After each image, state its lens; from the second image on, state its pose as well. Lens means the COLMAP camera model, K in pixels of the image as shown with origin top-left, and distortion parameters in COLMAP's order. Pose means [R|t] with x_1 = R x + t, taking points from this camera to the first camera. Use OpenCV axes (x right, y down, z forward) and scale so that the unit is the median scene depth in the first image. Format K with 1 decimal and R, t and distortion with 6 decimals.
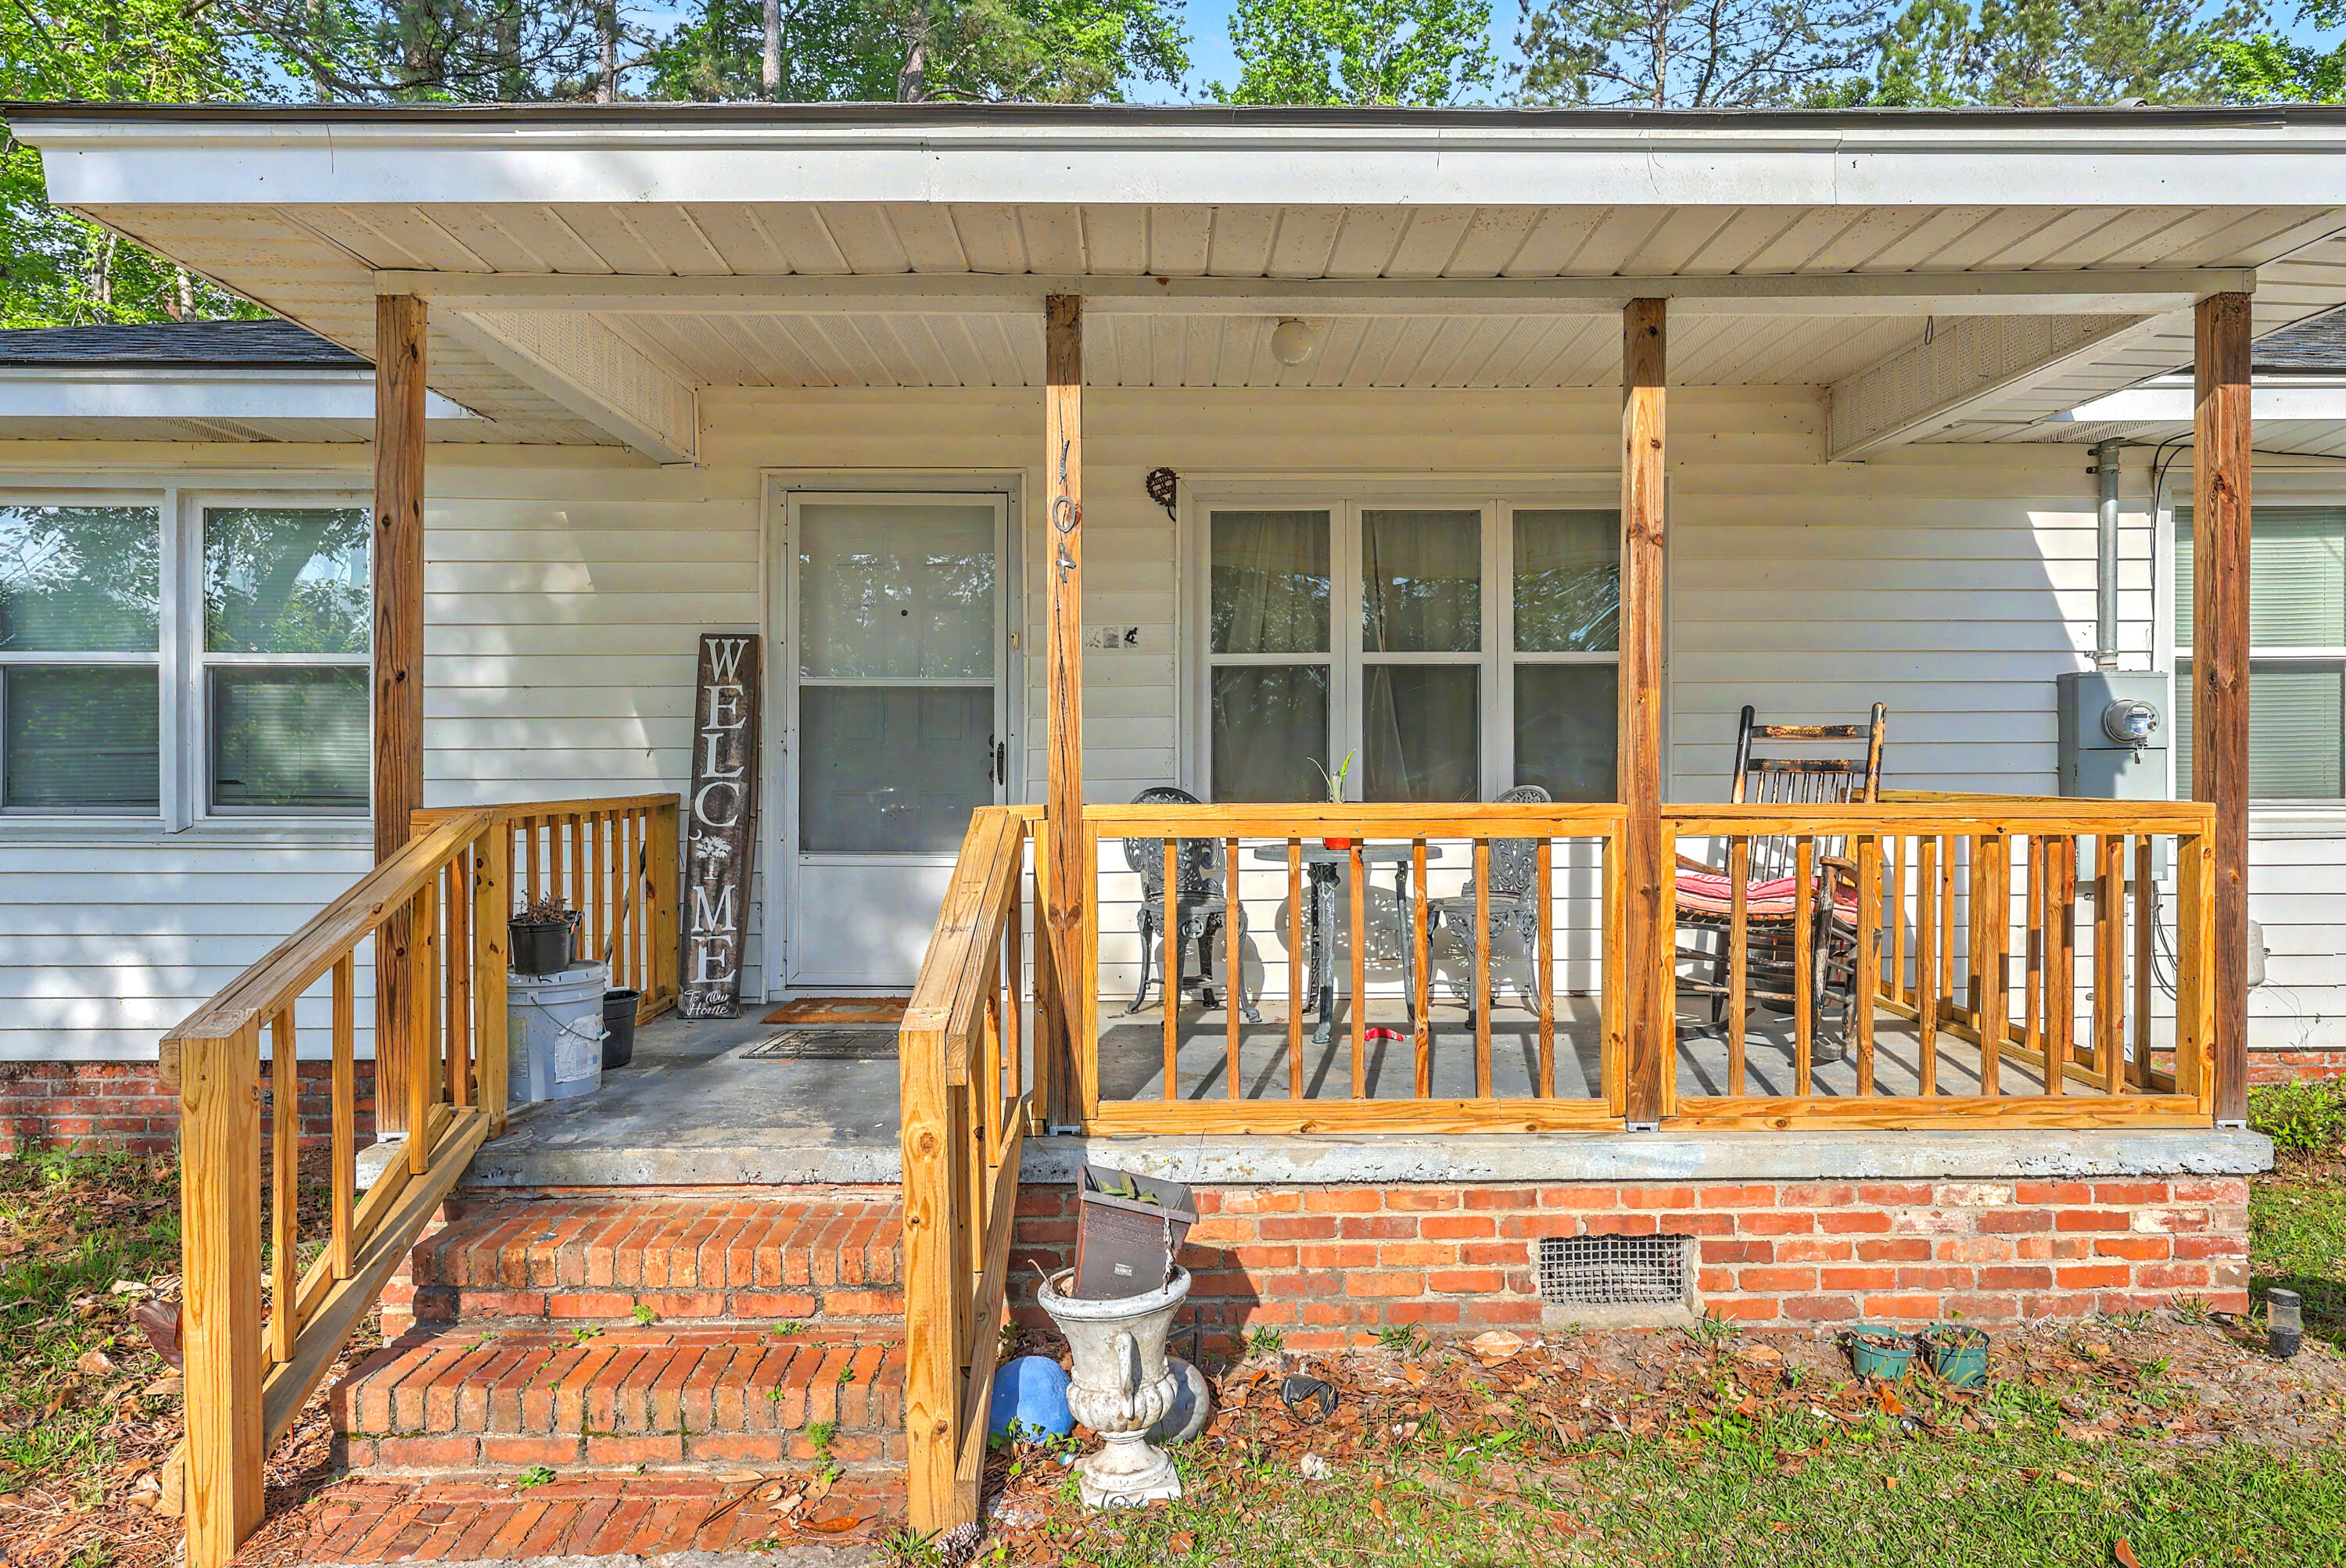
lens RADIAL K [[1334.9, 0, 1175.3], [0, 1334.9, 773.2], [0, 0, 1]] dist [0.004180, 0.000164]
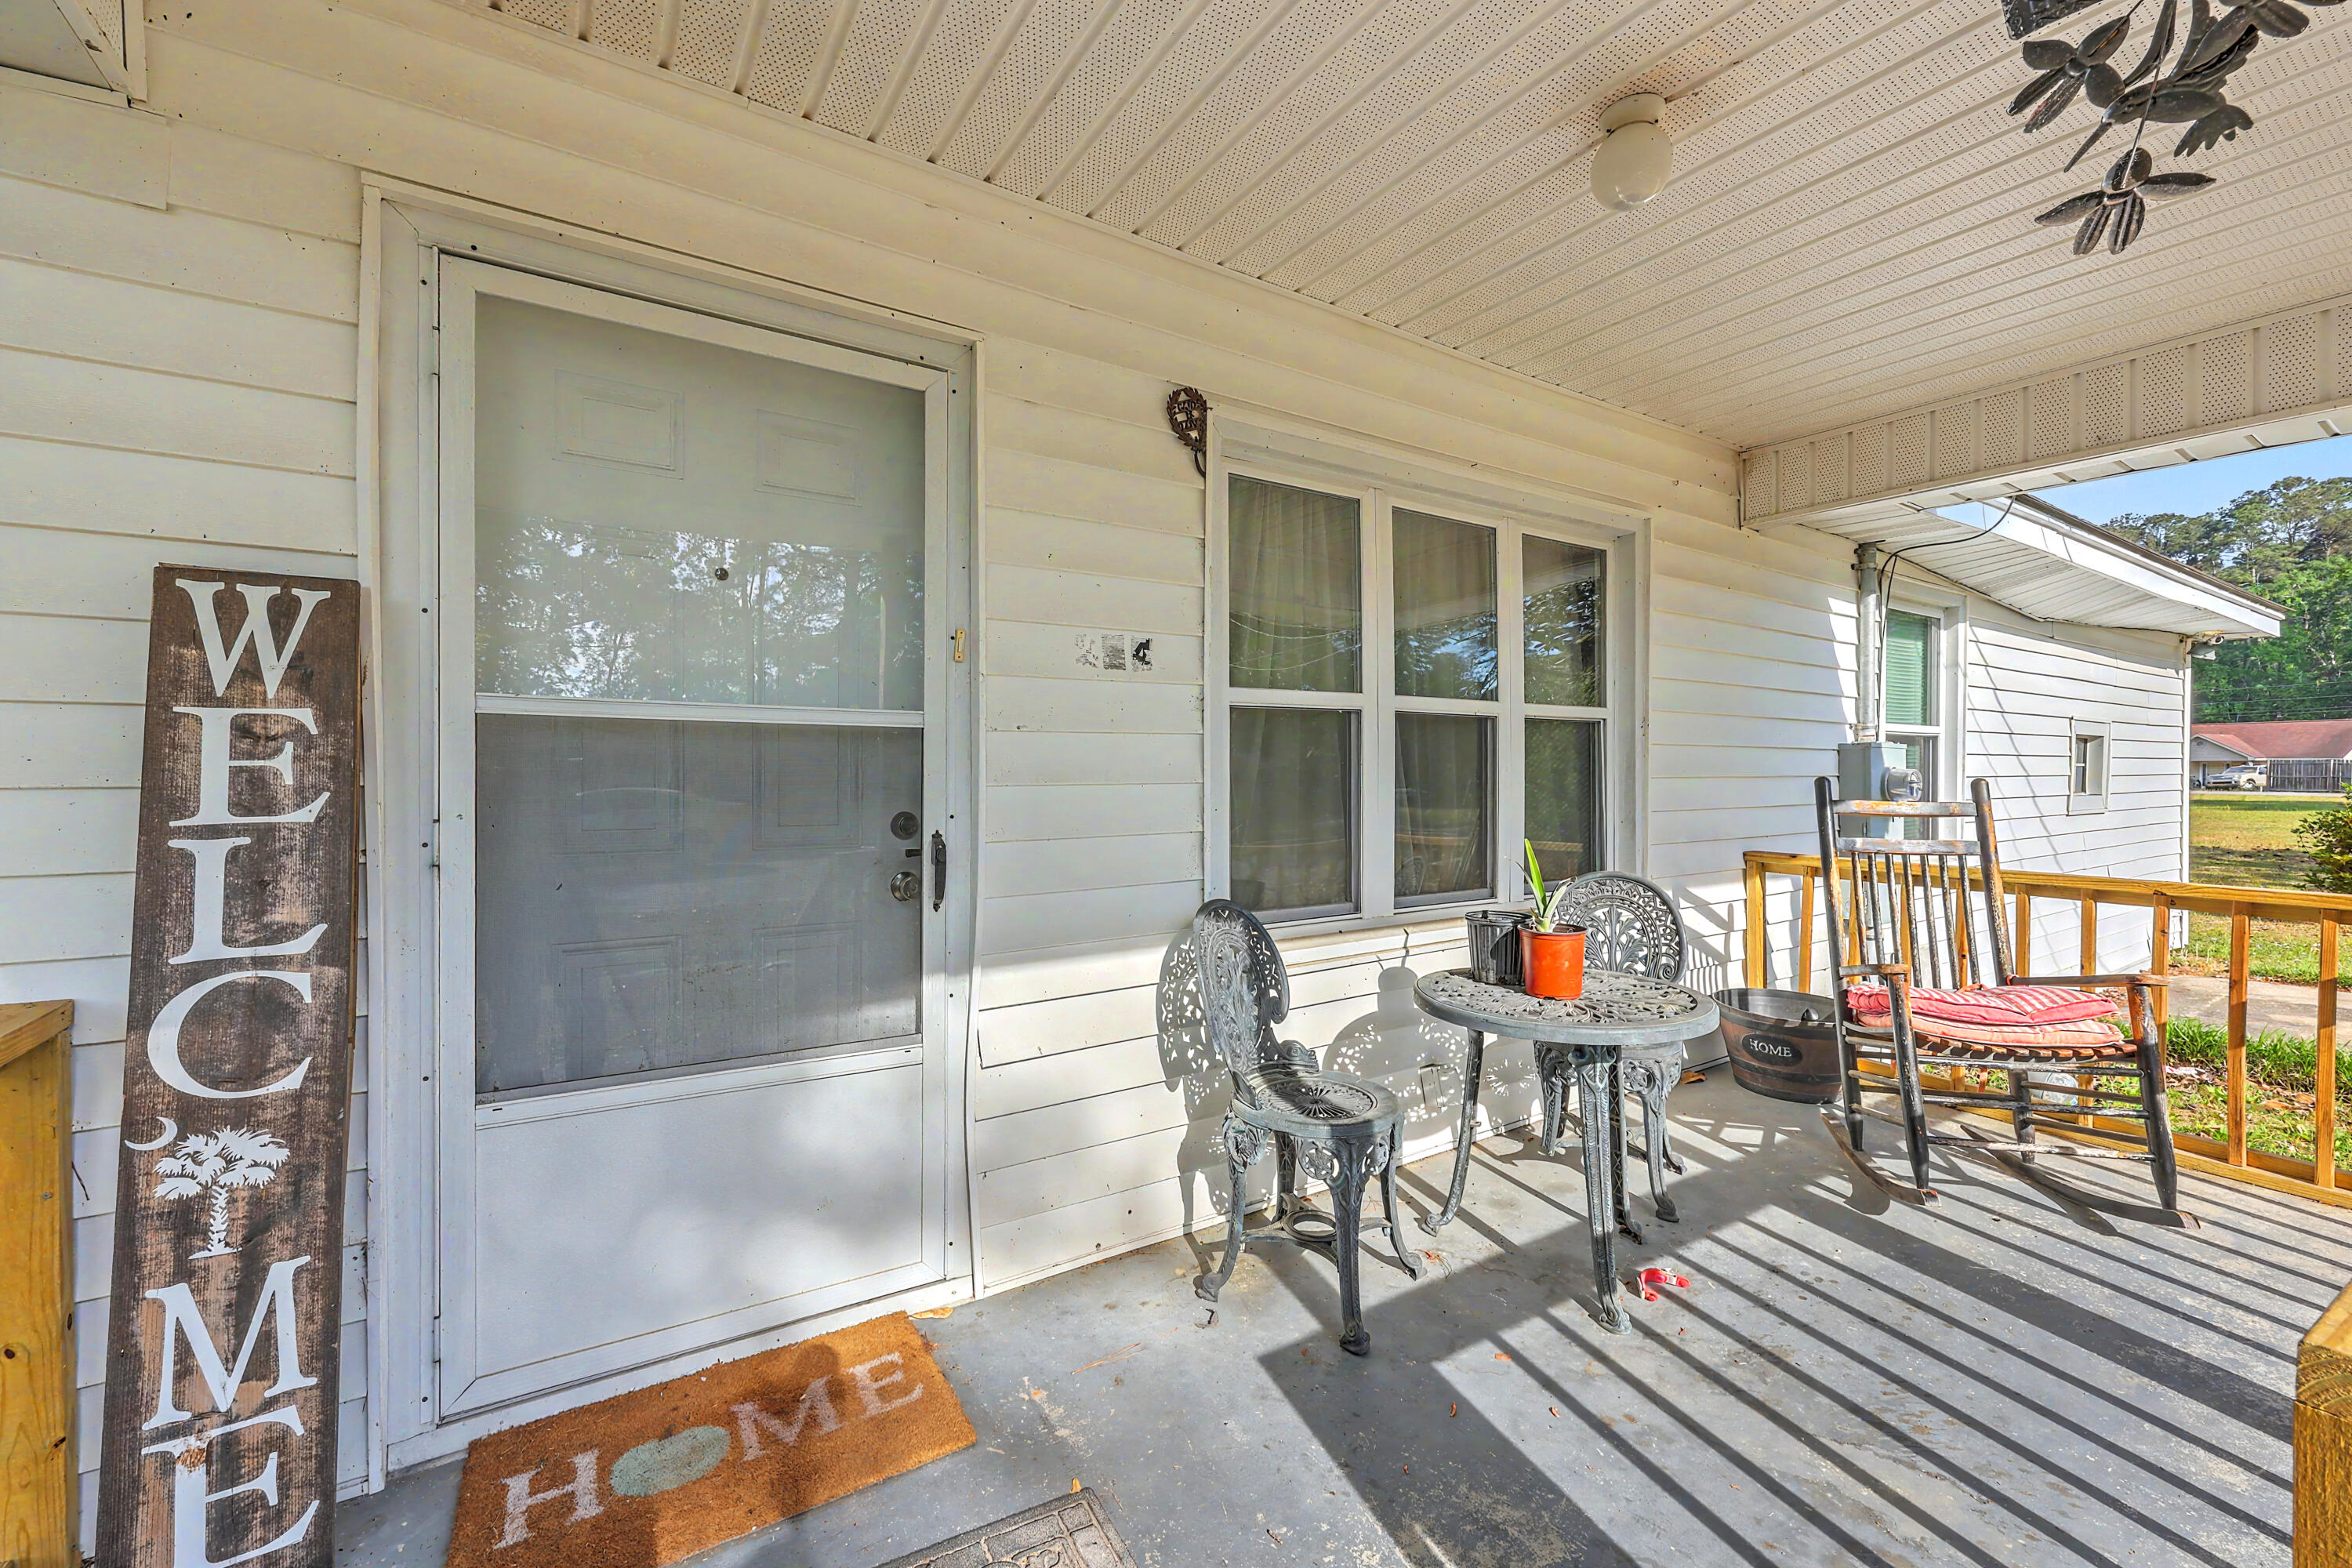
lens RADIAL K [[958.6, 0, 1178.5], [0, 958.6, 780.9], [0, 0, 1]] dist [-0.000160, -0.000217]
pose [[0.850854, 0.000033, 0.525402, -0.253412], [-0.004589, 0.999962, 0.007369, -0.047458], [-0.525382, -0.008681, 0.850822, 0.624496]]
